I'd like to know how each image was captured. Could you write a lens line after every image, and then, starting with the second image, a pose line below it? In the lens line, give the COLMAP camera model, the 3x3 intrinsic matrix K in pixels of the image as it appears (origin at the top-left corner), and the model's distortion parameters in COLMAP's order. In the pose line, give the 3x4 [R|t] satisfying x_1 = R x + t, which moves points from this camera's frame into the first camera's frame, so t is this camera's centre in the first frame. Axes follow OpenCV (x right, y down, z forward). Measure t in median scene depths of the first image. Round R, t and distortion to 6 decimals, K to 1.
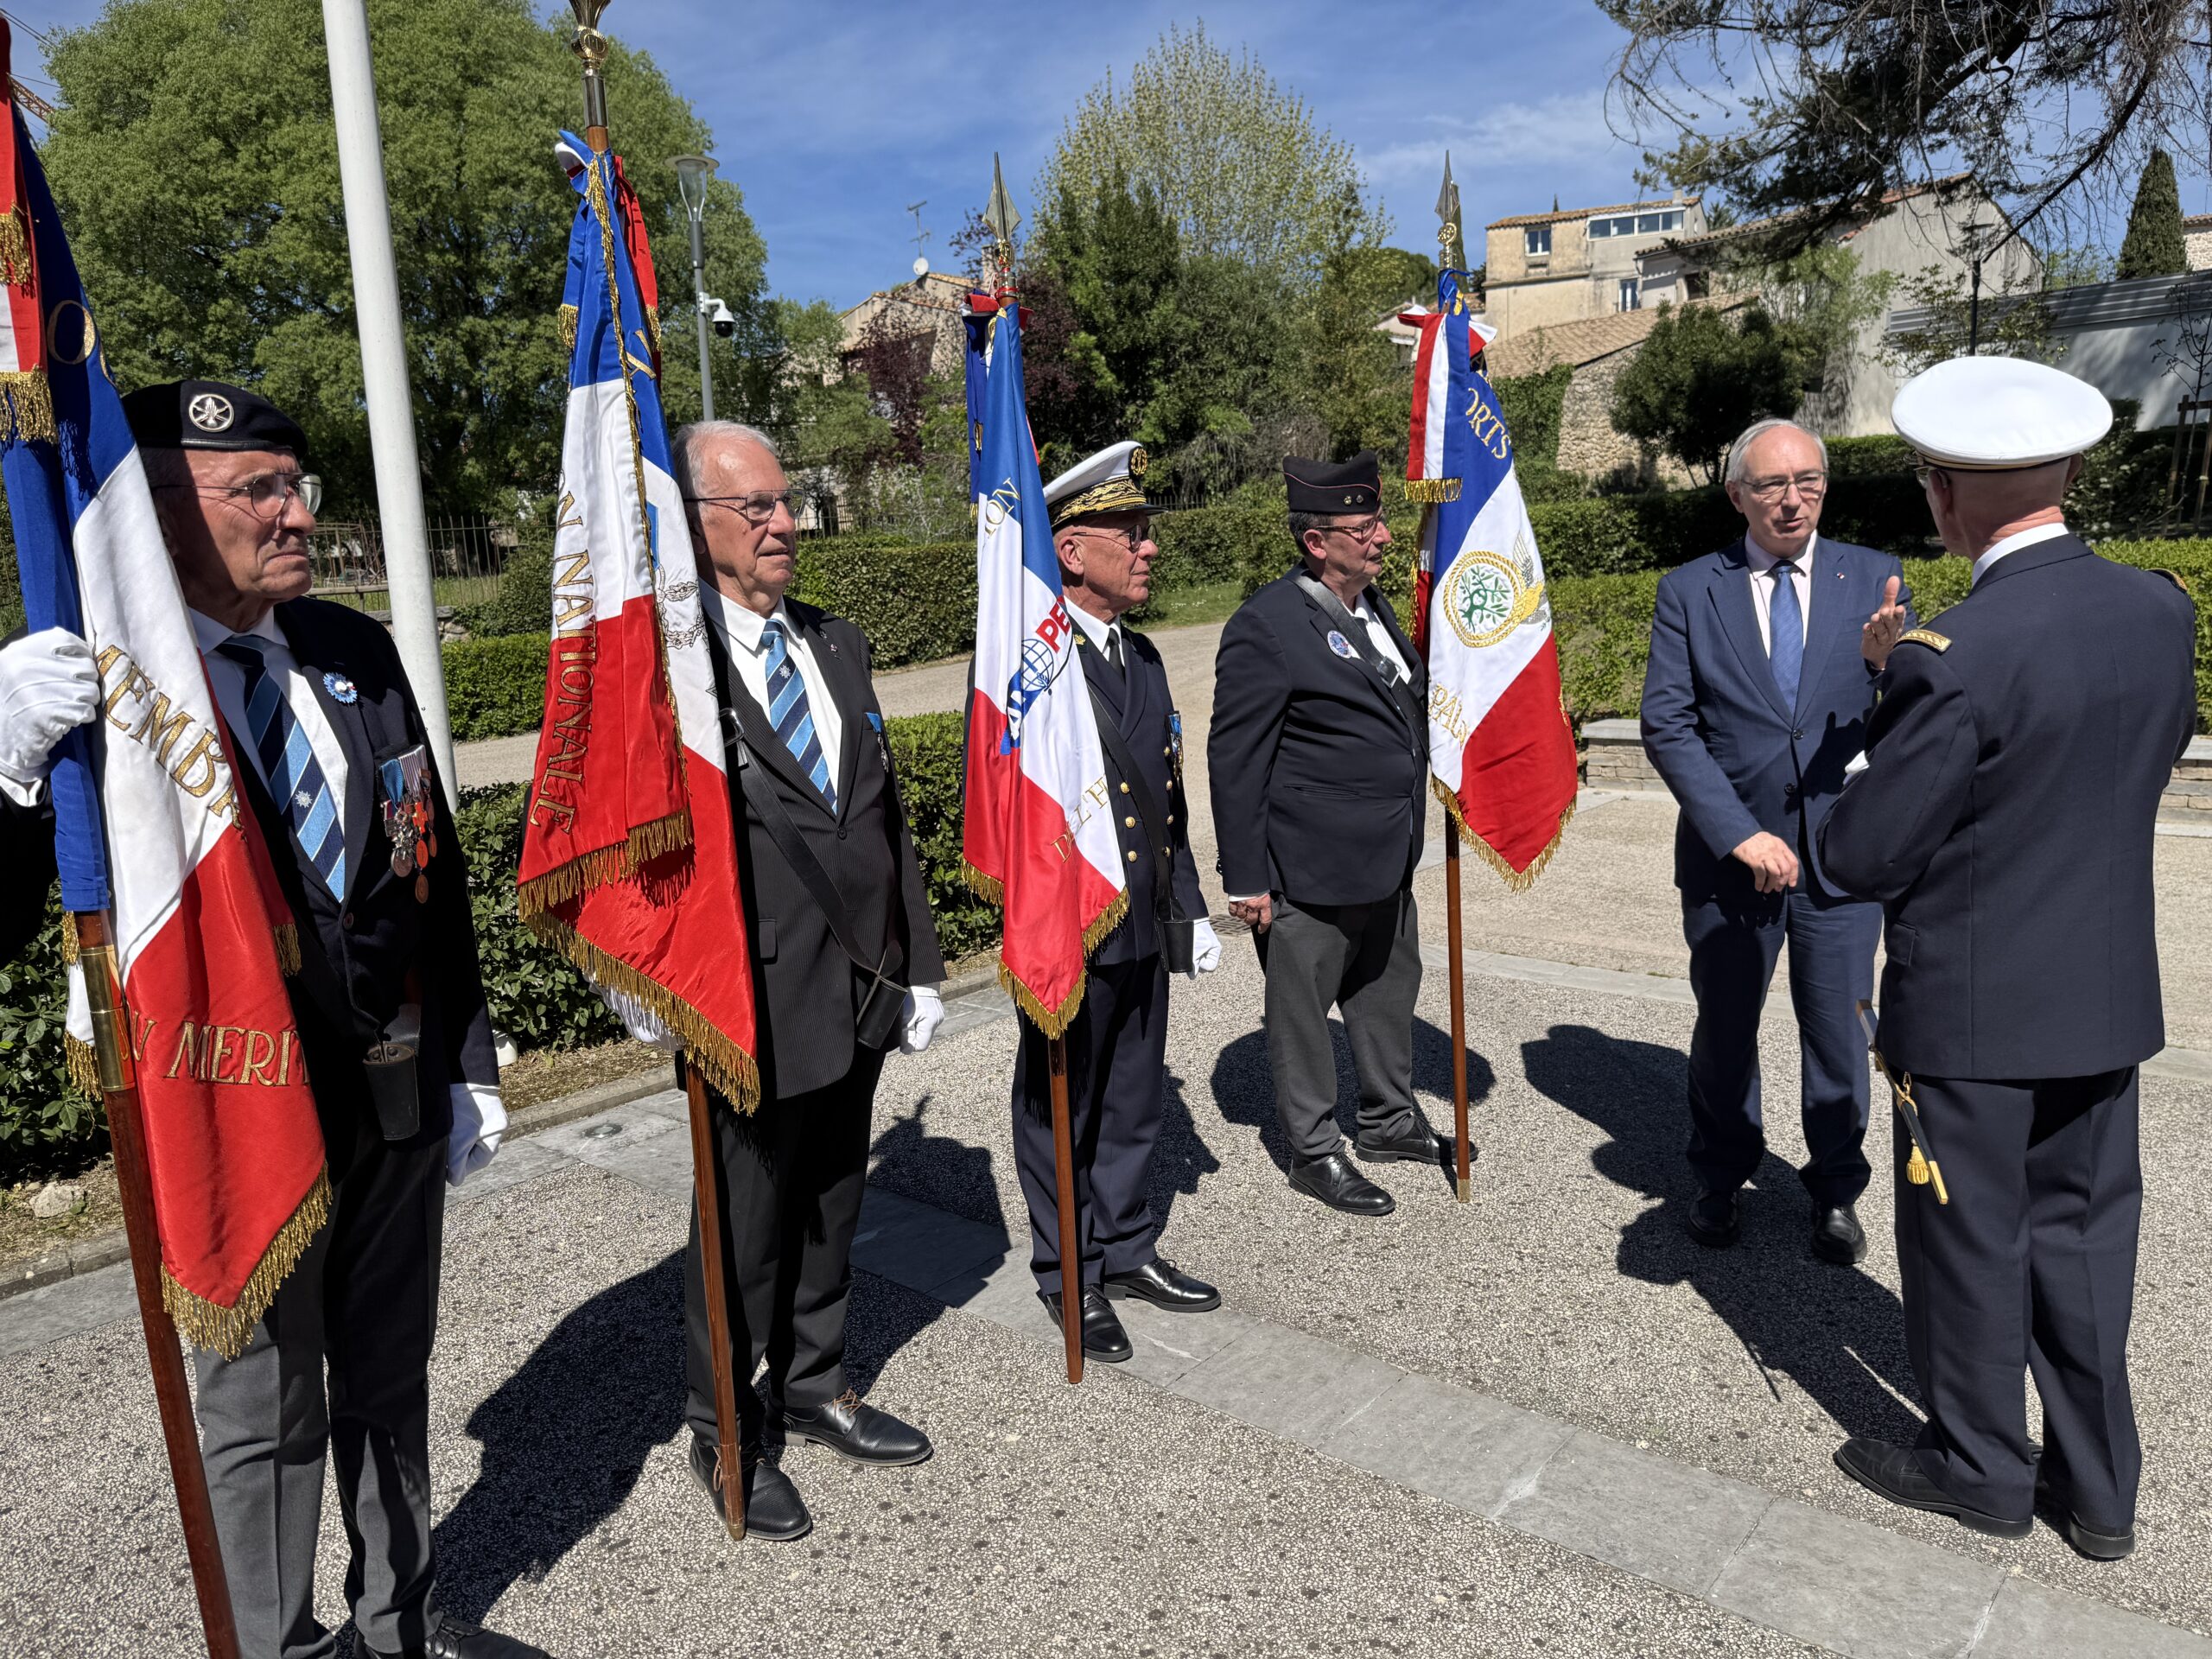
lens RADIAL K [[1564.1, 0, 1117.3], [0, 1564.1, 824.6], [0, 0, 1]] dist [0.026439, -0.044017]
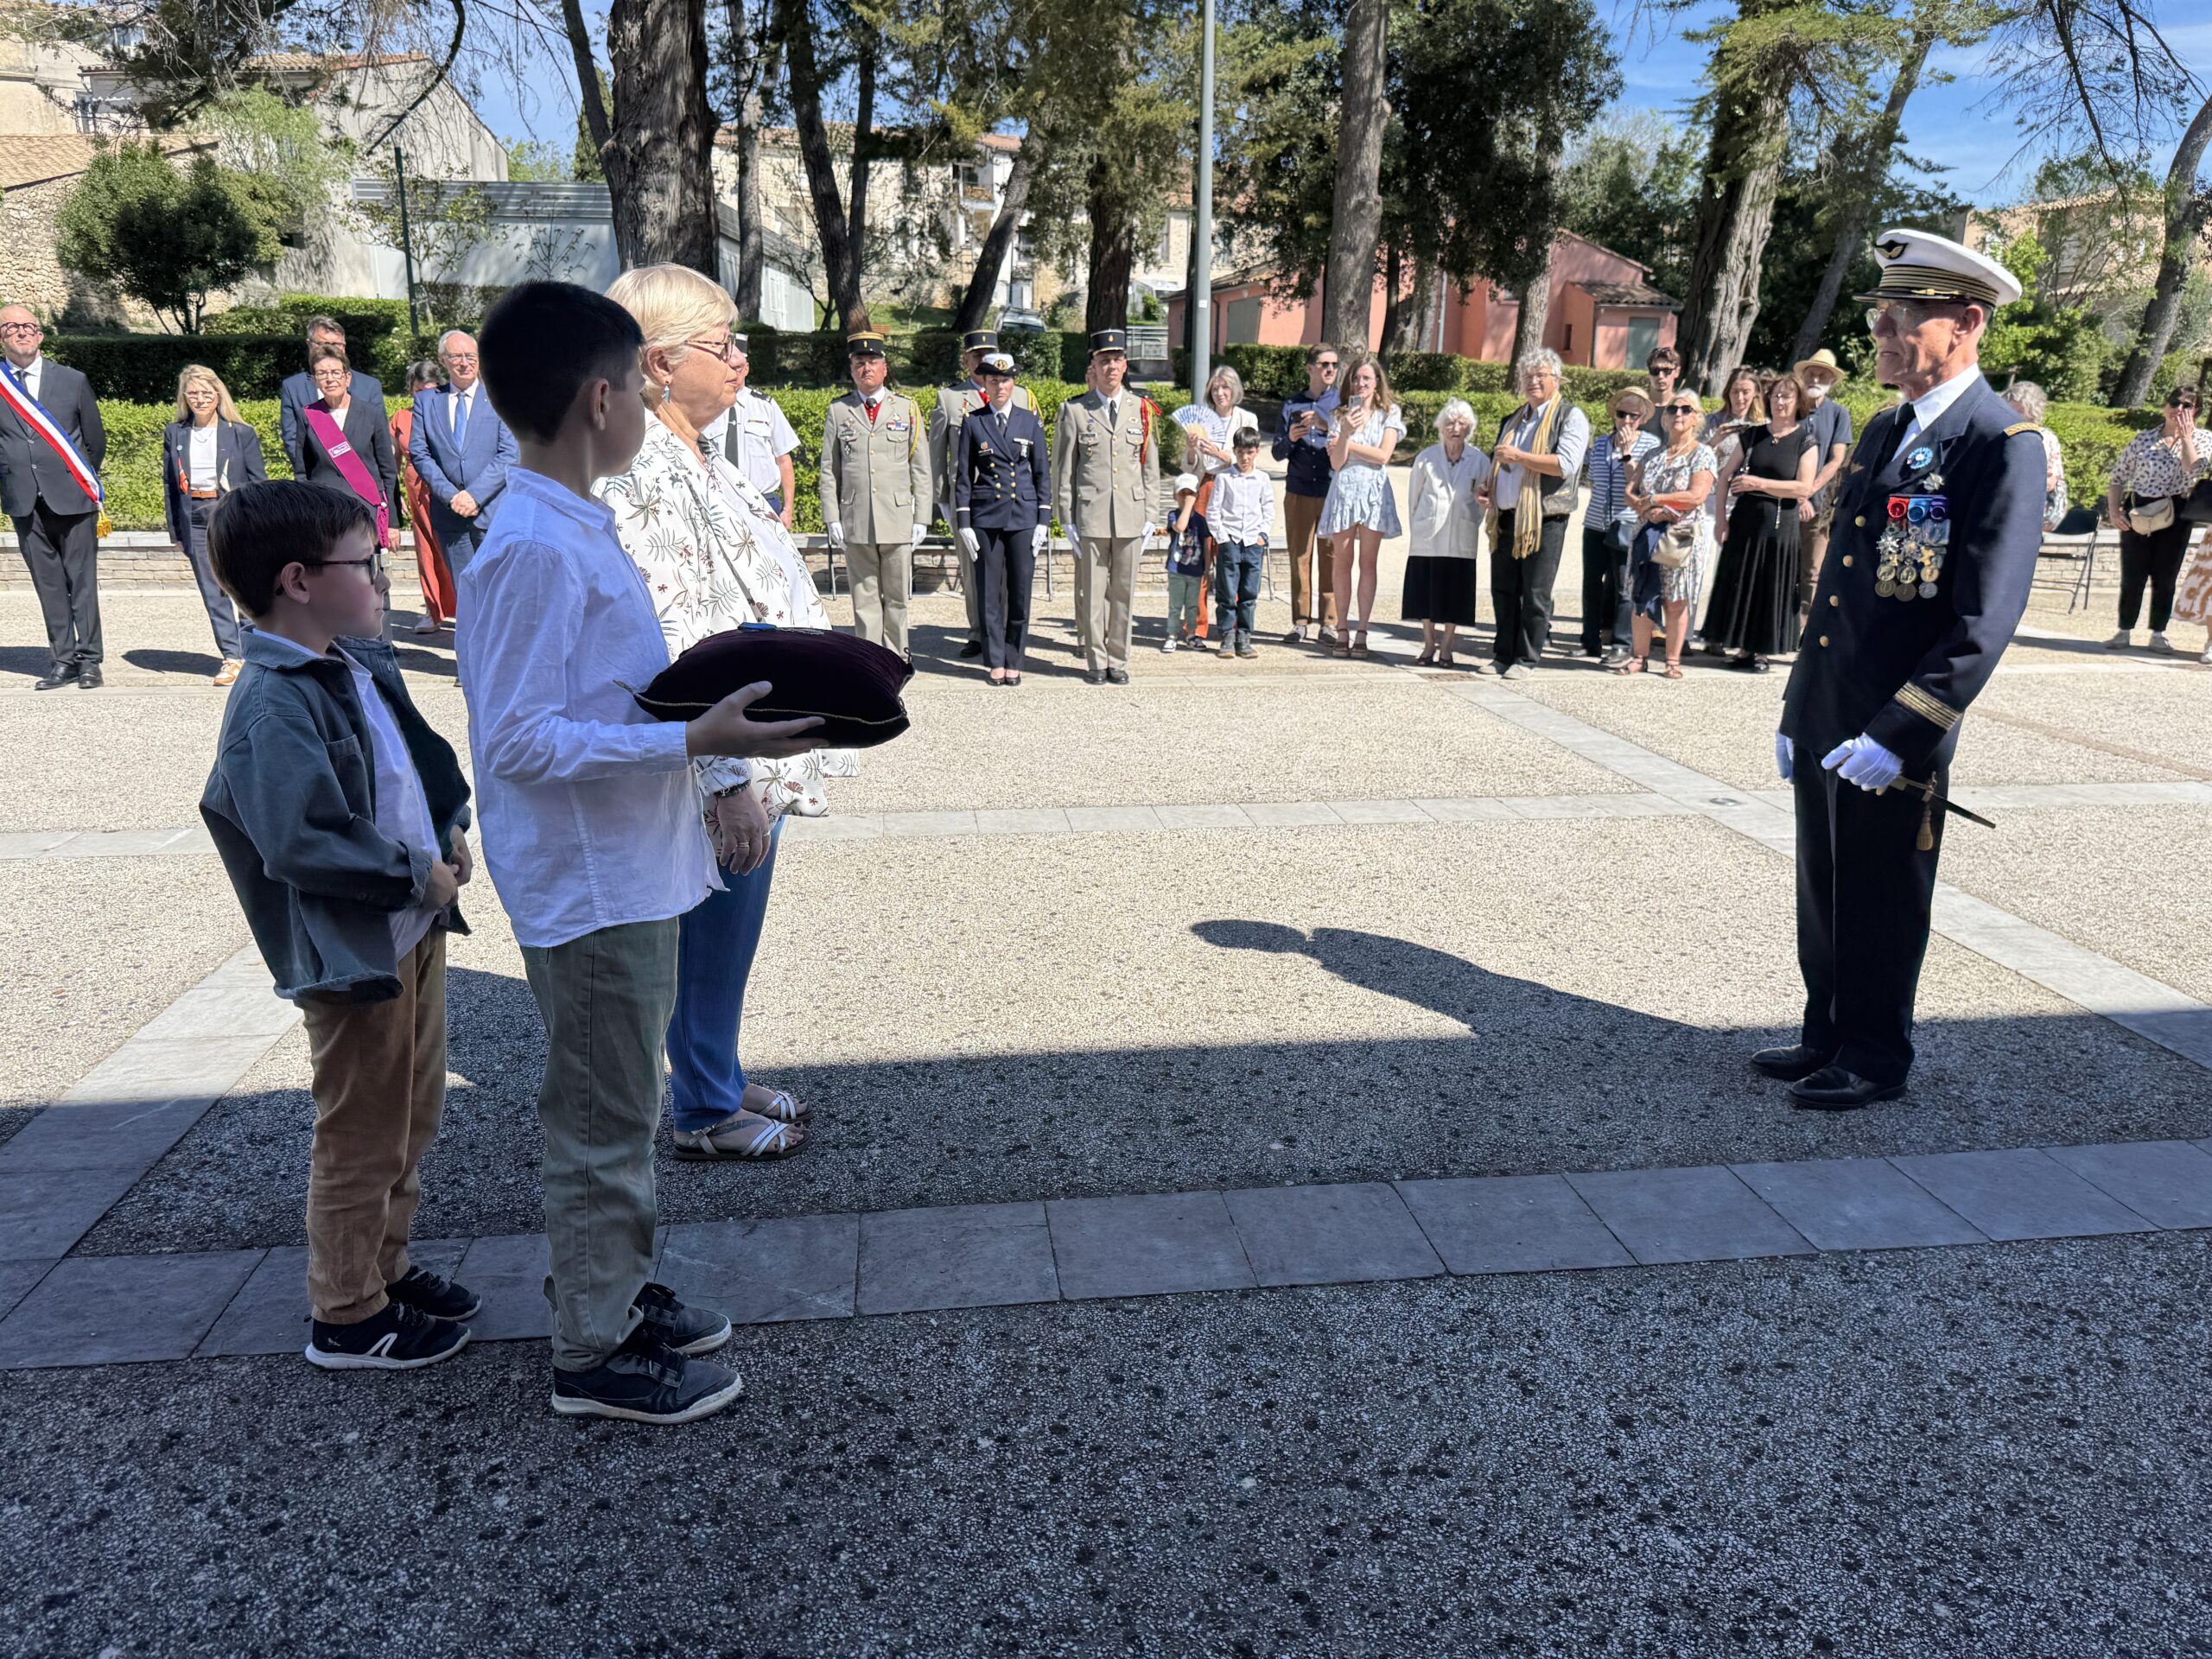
lens RADIAL K [[1539.9, 0, 1113.1], [0, 1539.9, 831.8], [0, 0, 1]] dist [0.065393, -0.085353]
pose [[0.666927, -0.148620, 0.730151, 0.000931], [0.080919, 0.988557, 0.127305, 0.023241], [-0.740716, -0.025820, 0.671322, -0.129631]]
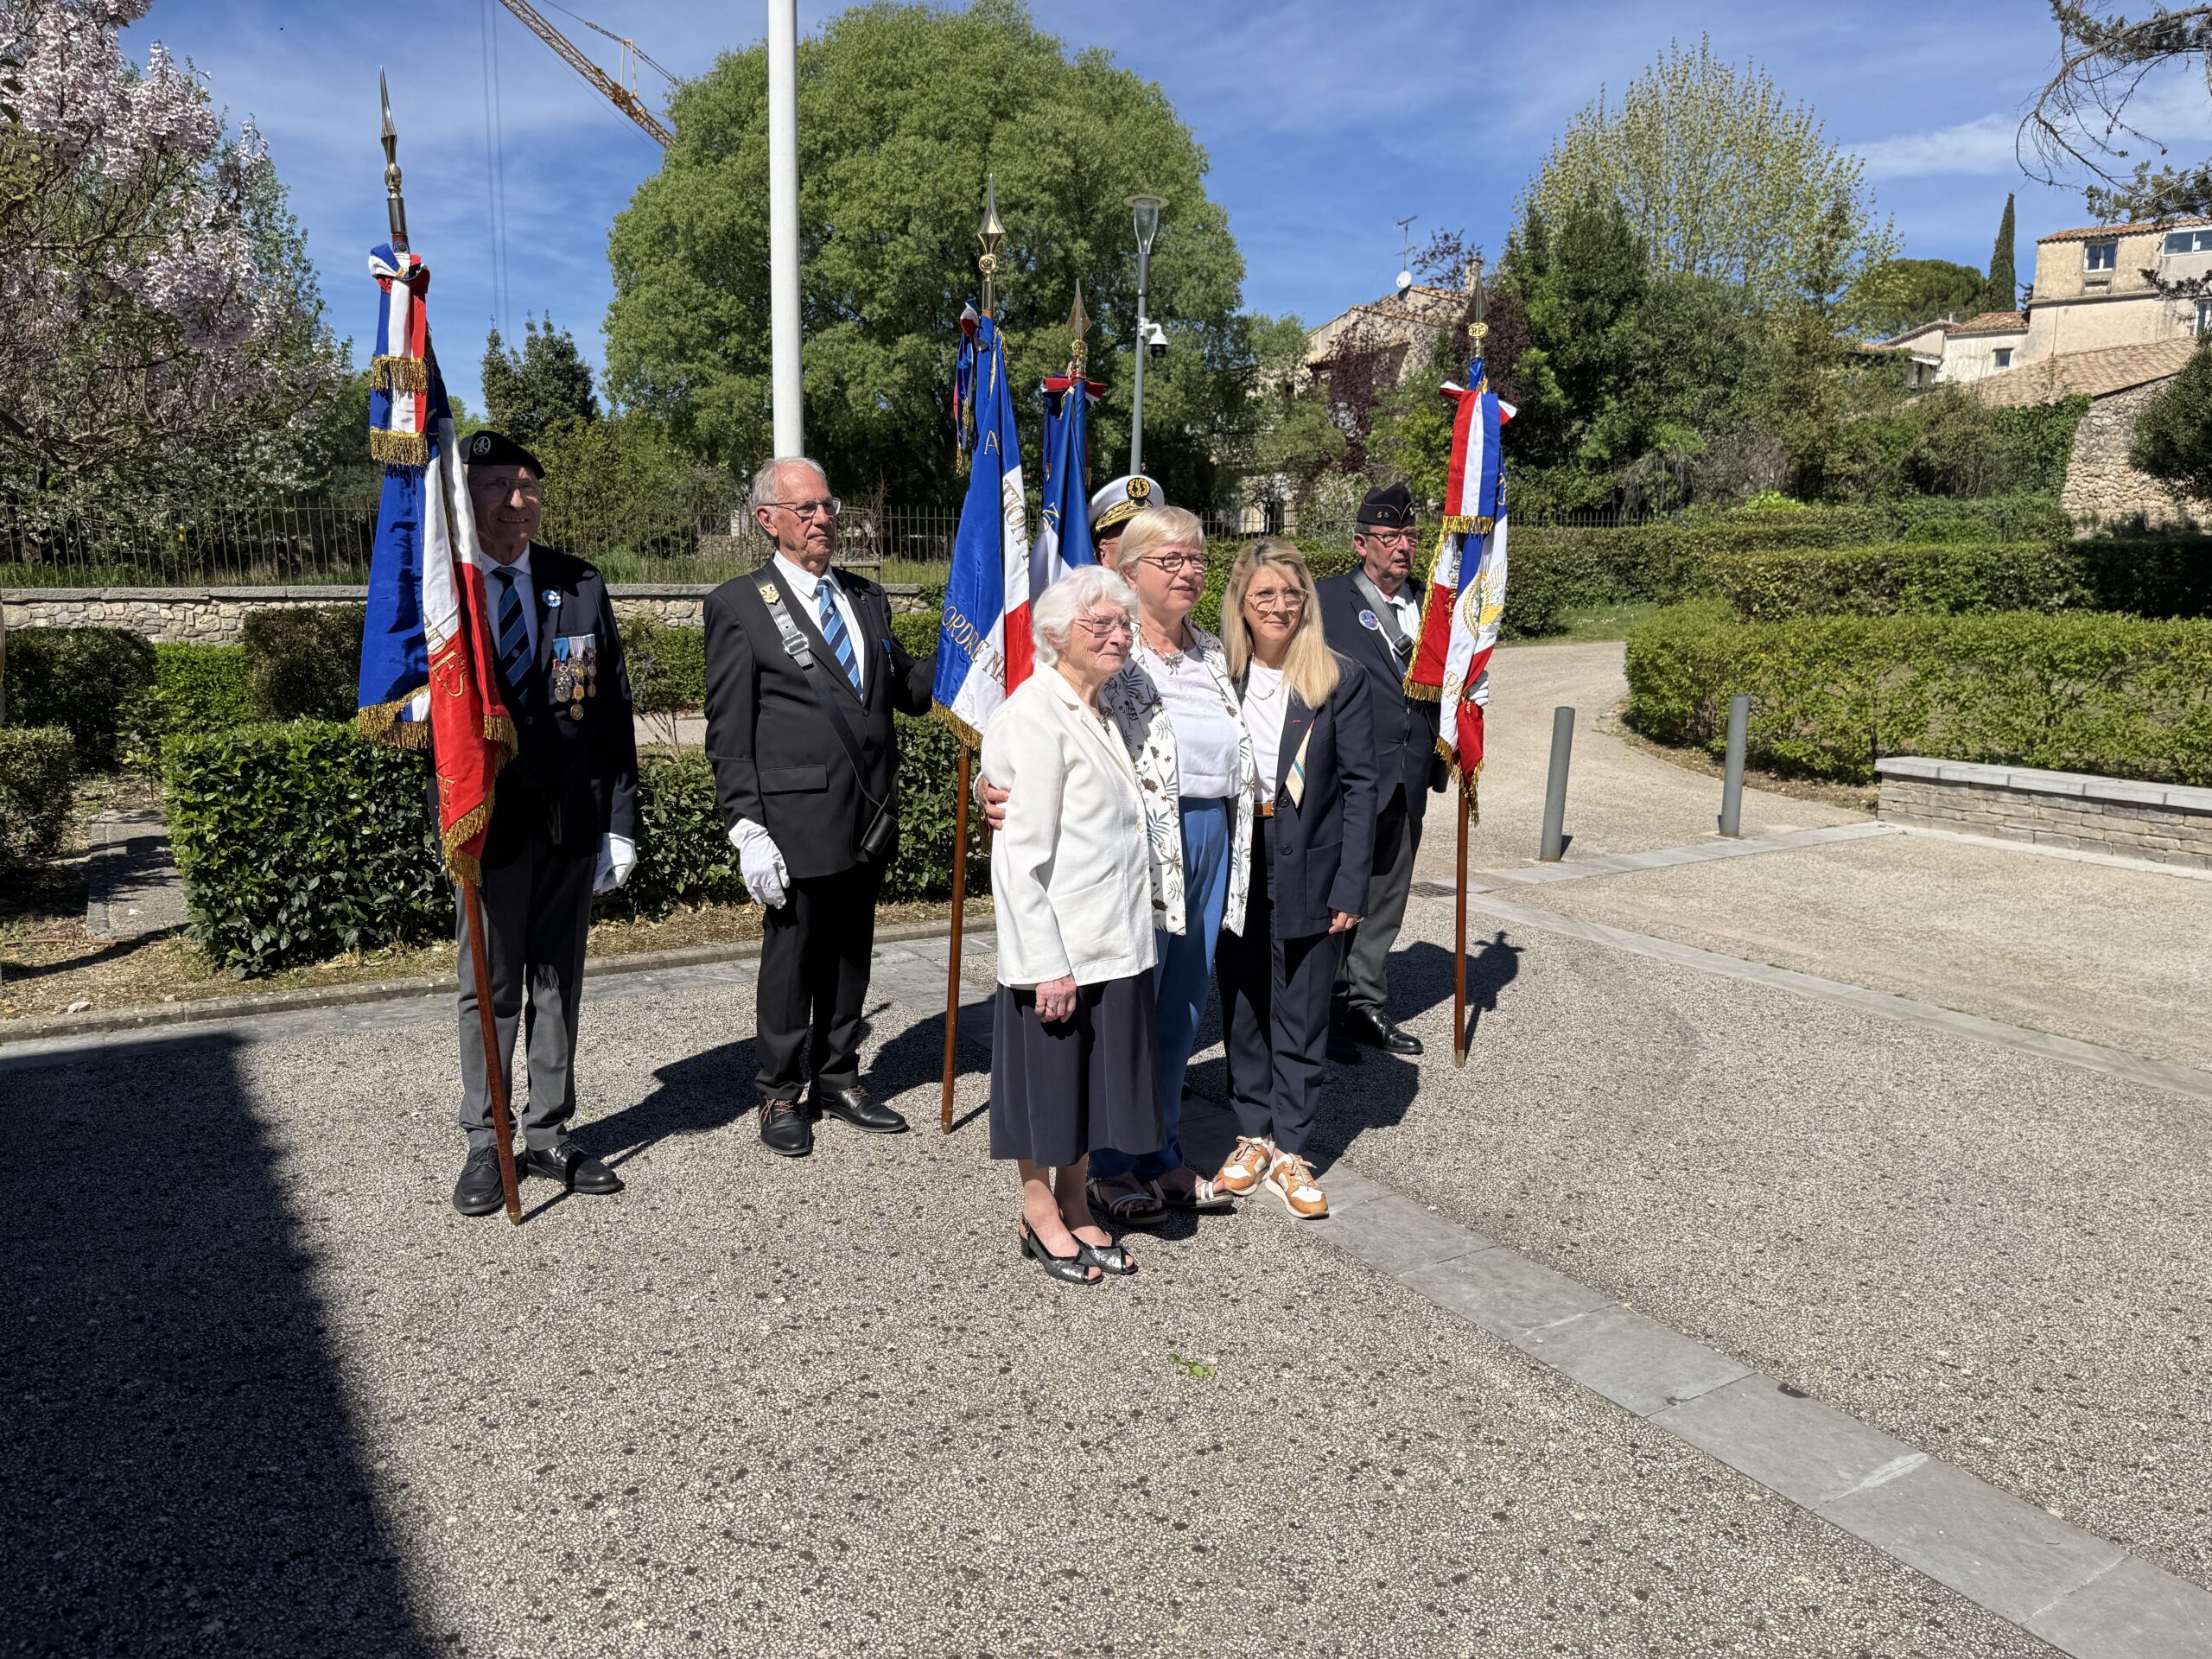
lens RADIAL K [[1565.7, 0, 1115.7], [0, 1565.7, 812.0], [0, 0, 1]] dist [0.014664, -0.031641]
pose [[0.953254, 0.102367, -0.284302, 0.036700], [-0.105404, 0.994419, 0.004638, 0.005354], [0.283190, 0.025545, 0.958724, -0.035840]]
